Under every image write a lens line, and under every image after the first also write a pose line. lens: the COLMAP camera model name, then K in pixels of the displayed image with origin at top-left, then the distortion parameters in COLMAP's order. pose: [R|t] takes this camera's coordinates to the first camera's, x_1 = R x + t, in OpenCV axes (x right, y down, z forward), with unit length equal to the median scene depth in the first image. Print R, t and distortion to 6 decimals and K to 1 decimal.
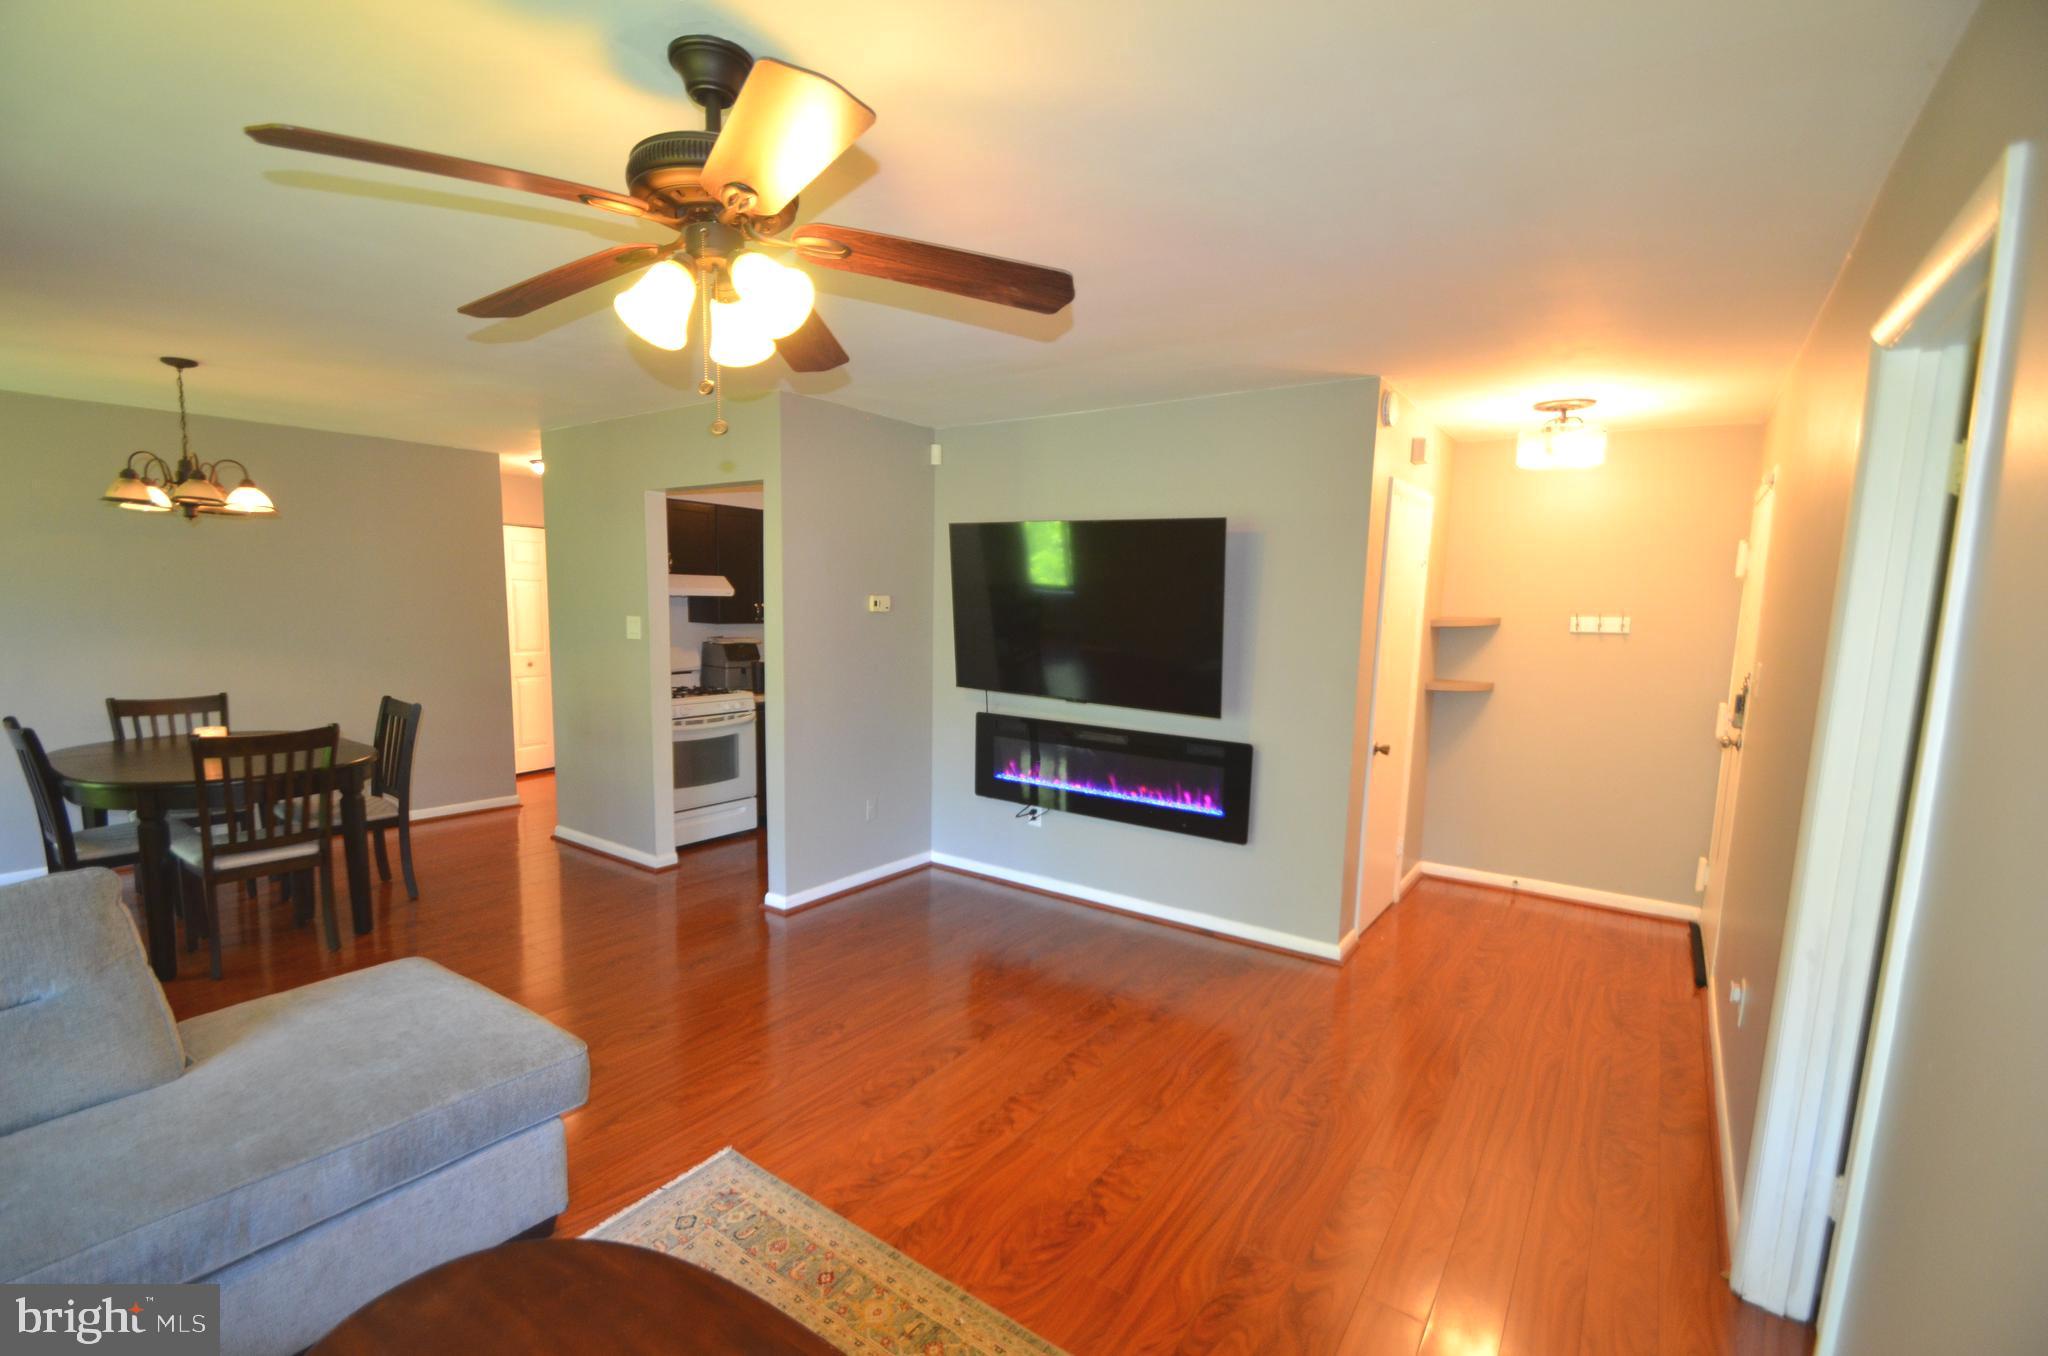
lens RADIAL K [[893.8, 0, 1002.3], [0, 893.8, 706.5], [0, 0, 1]] dist [0.012117, -0.014863]
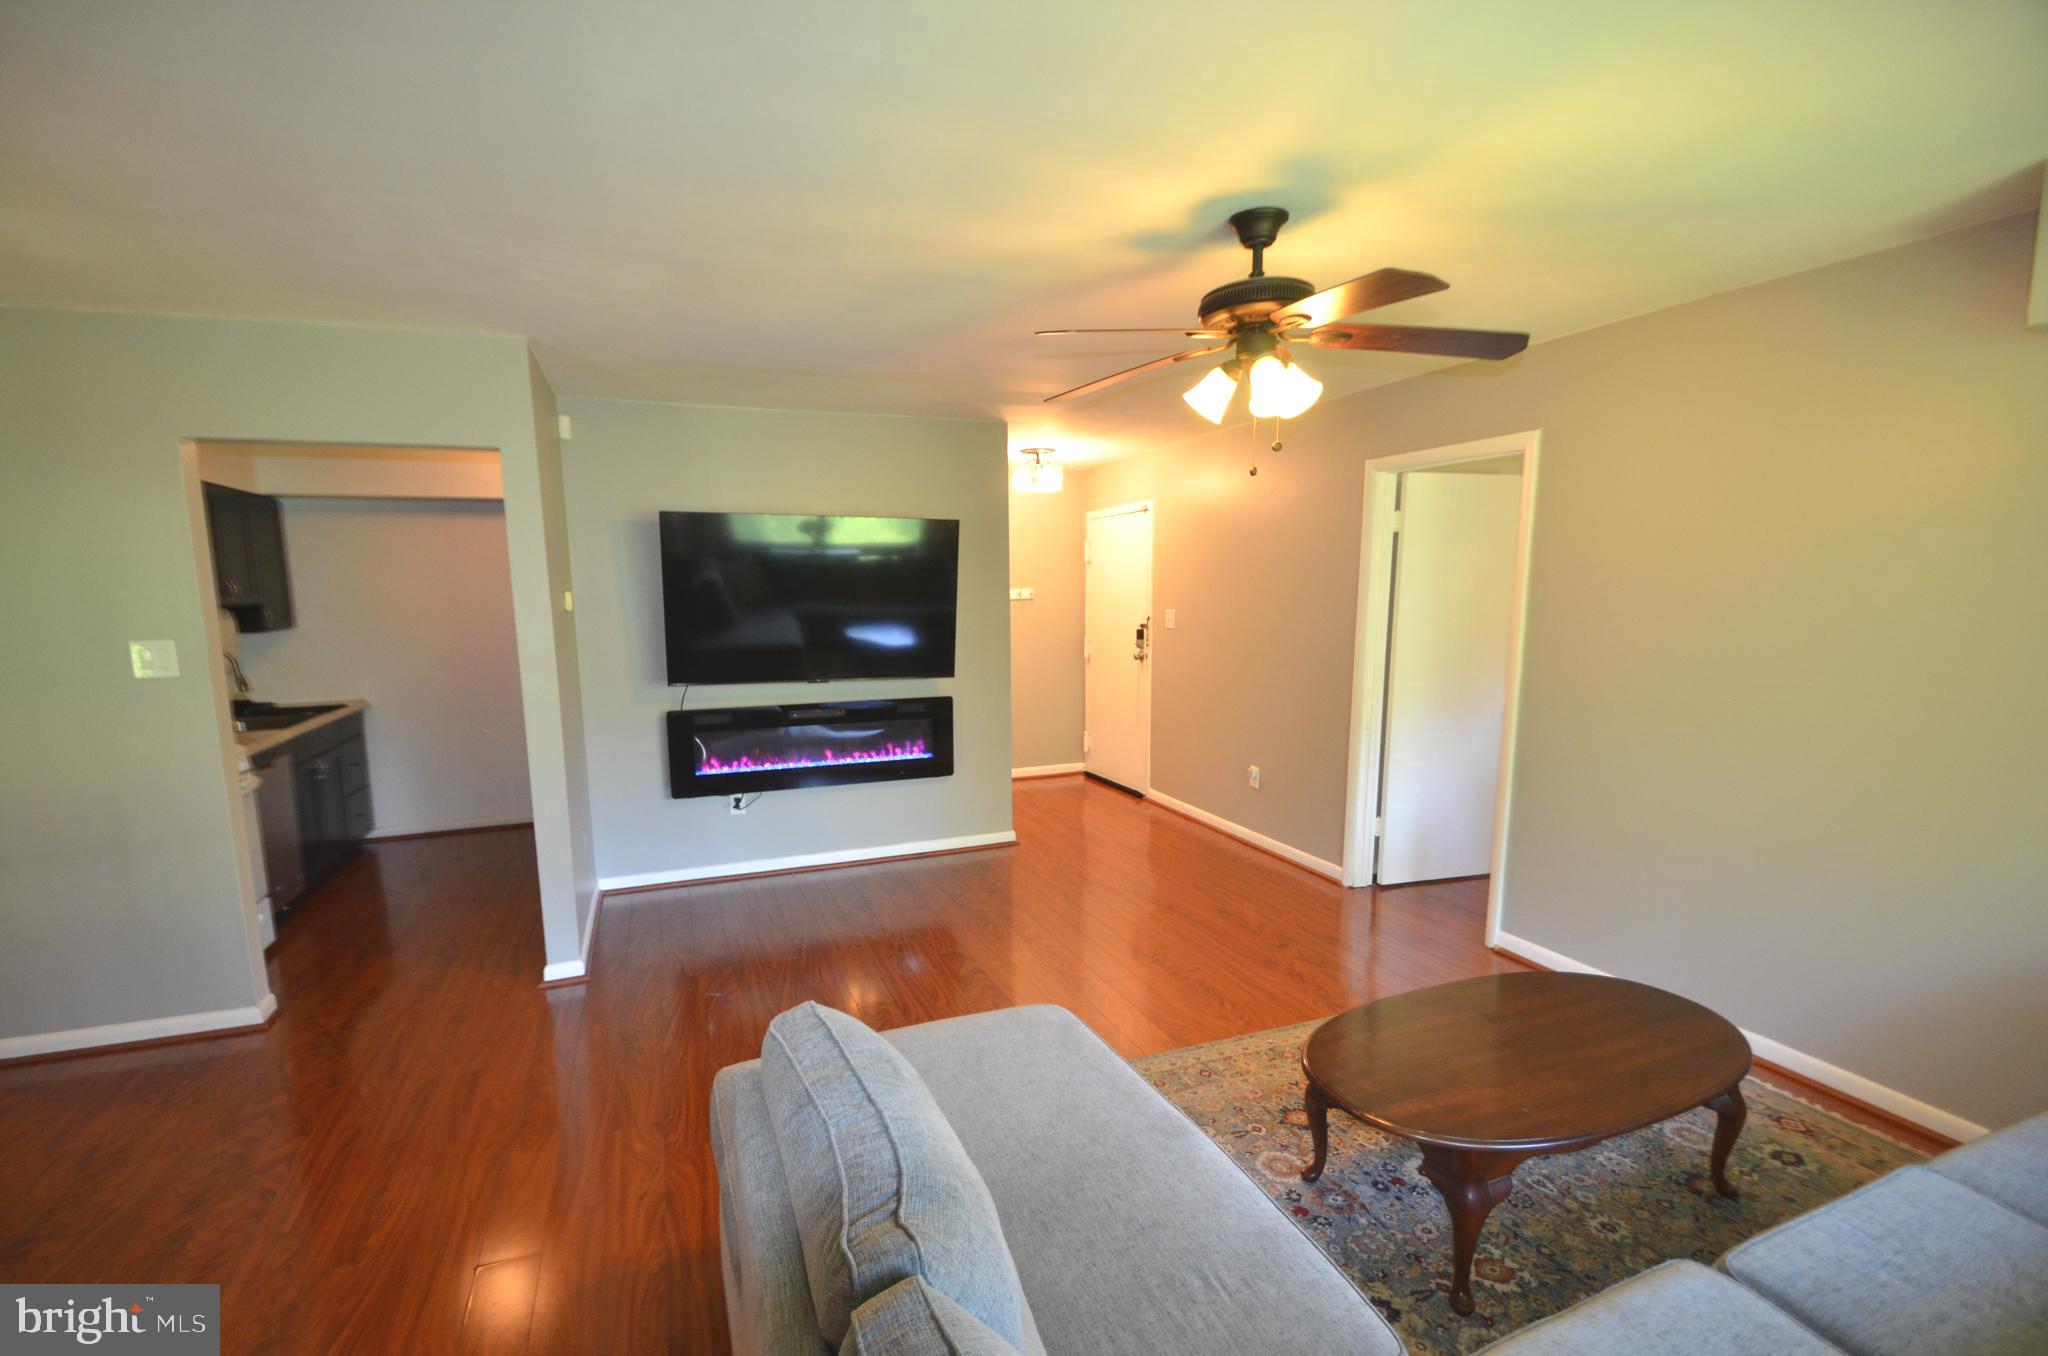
lens RADIAL K [[893.8, 0, 999.8], [0, 893.8, 714.8], [0, 0, 1]] dist [0.012117, -0.014863]
pose [[0.547329, -0.150027, 0.823361, -0.753572], [0.121341, 0.987632, 0.099297, -0.050653], [-0.828075, 0.045560, 0.558763, 0.232056]]
